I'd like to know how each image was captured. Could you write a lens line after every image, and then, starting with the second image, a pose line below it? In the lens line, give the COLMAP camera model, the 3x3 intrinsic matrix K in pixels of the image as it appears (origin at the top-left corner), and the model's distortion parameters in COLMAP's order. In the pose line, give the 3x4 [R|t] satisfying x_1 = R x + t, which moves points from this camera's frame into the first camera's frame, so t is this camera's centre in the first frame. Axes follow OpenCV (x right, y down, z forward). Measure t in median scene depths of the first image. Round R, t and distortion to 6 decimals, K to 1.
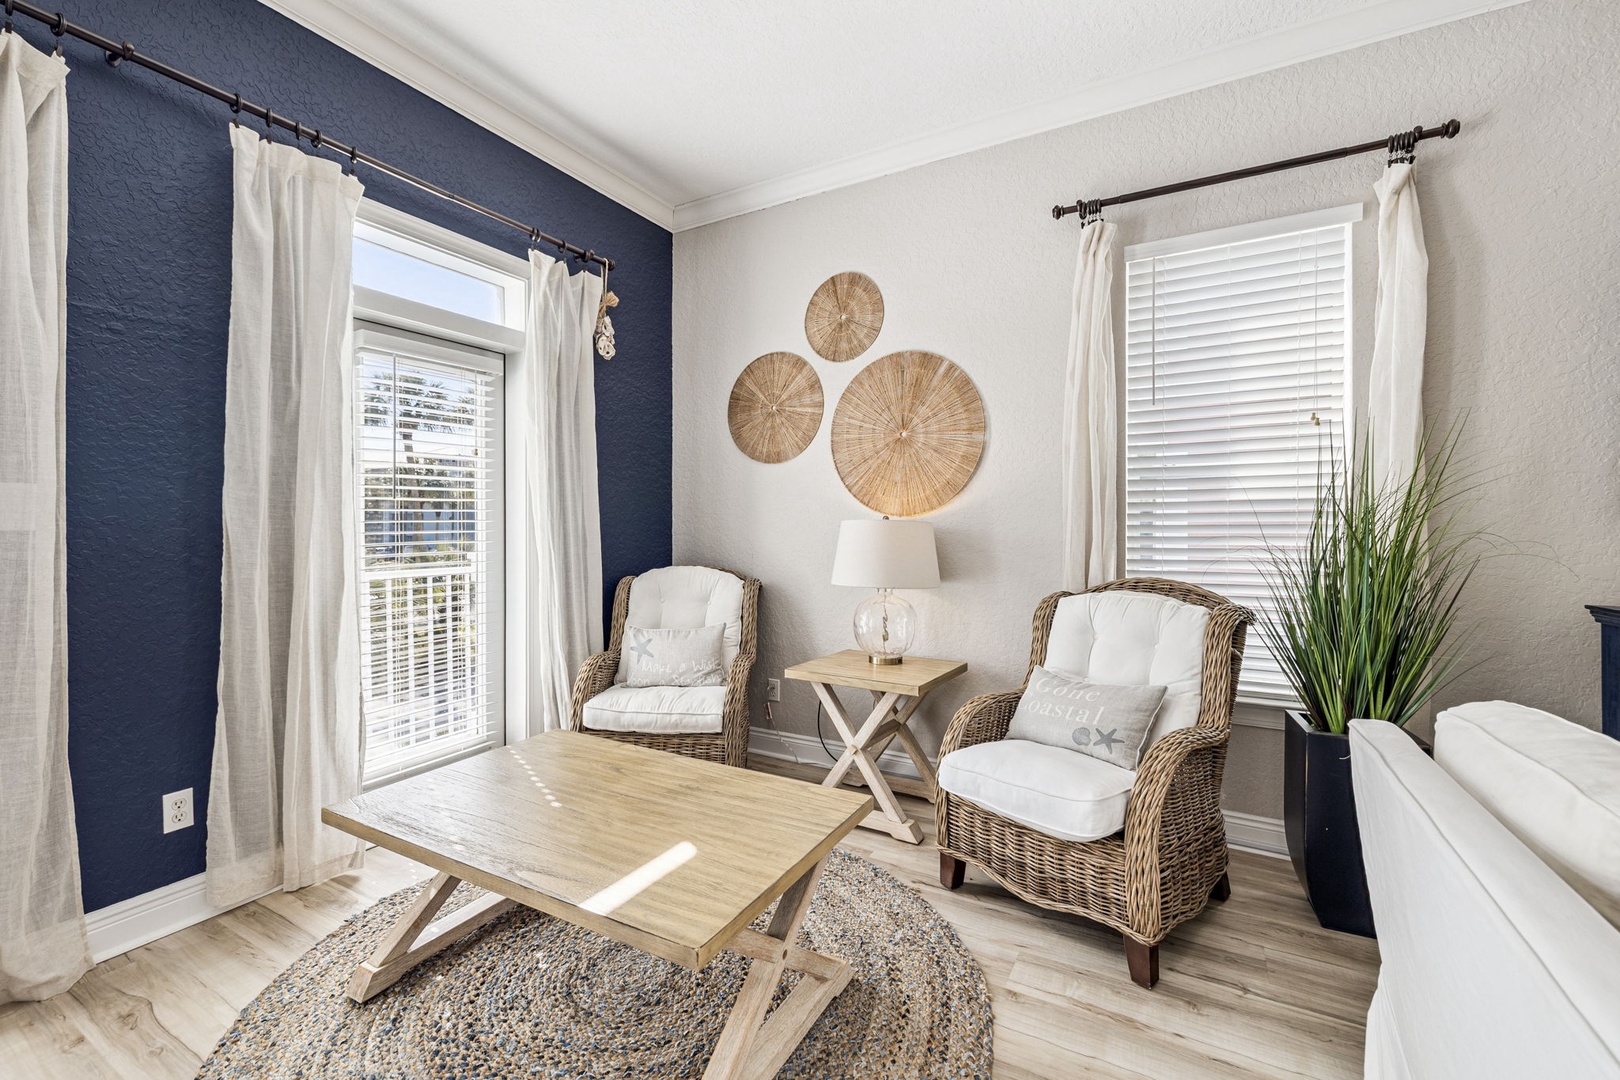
lens RADIAL K [[682.5, 0, 811.6], [0, 682.5, 540.4], [0, 0, 1]] dist [-0.003975, -0.000311]
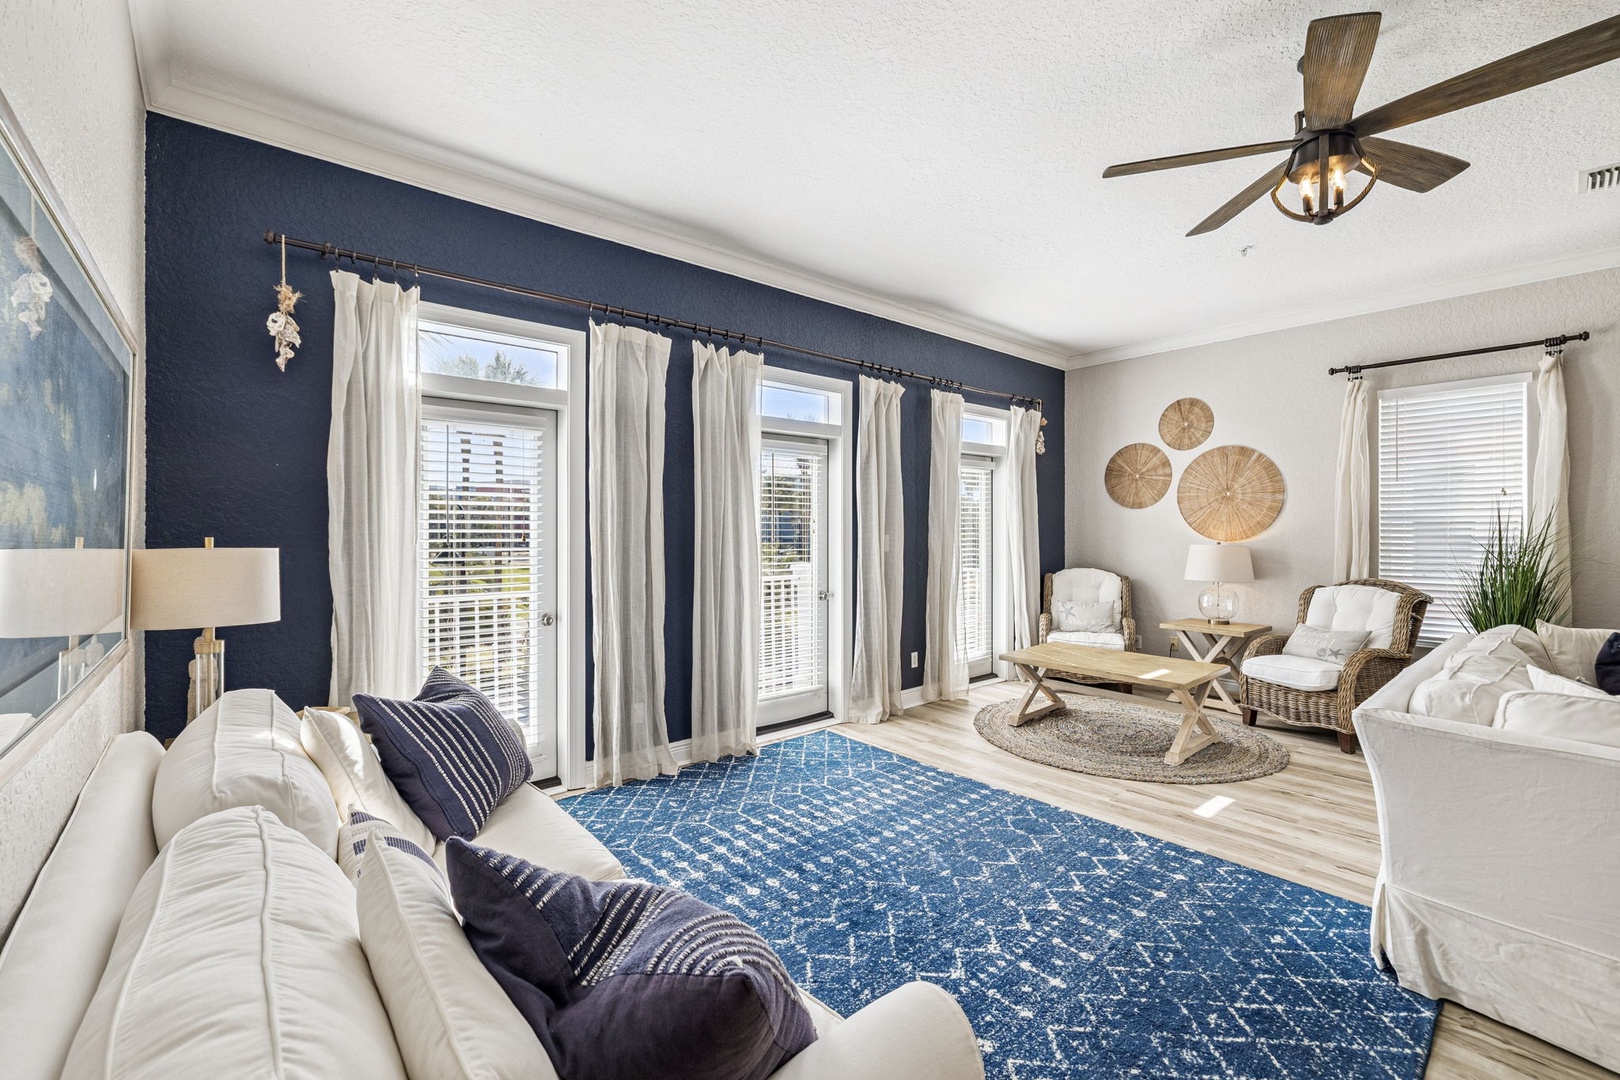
lens RADIAL K [[682.5, 0, 808.9], [0, 682.5, 534.6], [0, 0, 1]] dist [-0.003975, -0.000311]
pose [[0.937657, 0.002321, -0.347554, -0.266104], [-0.006589, 0.999917, -0.011097, -0.027941], [0.347499, 0.012695, 0.937594, -1.006118]]
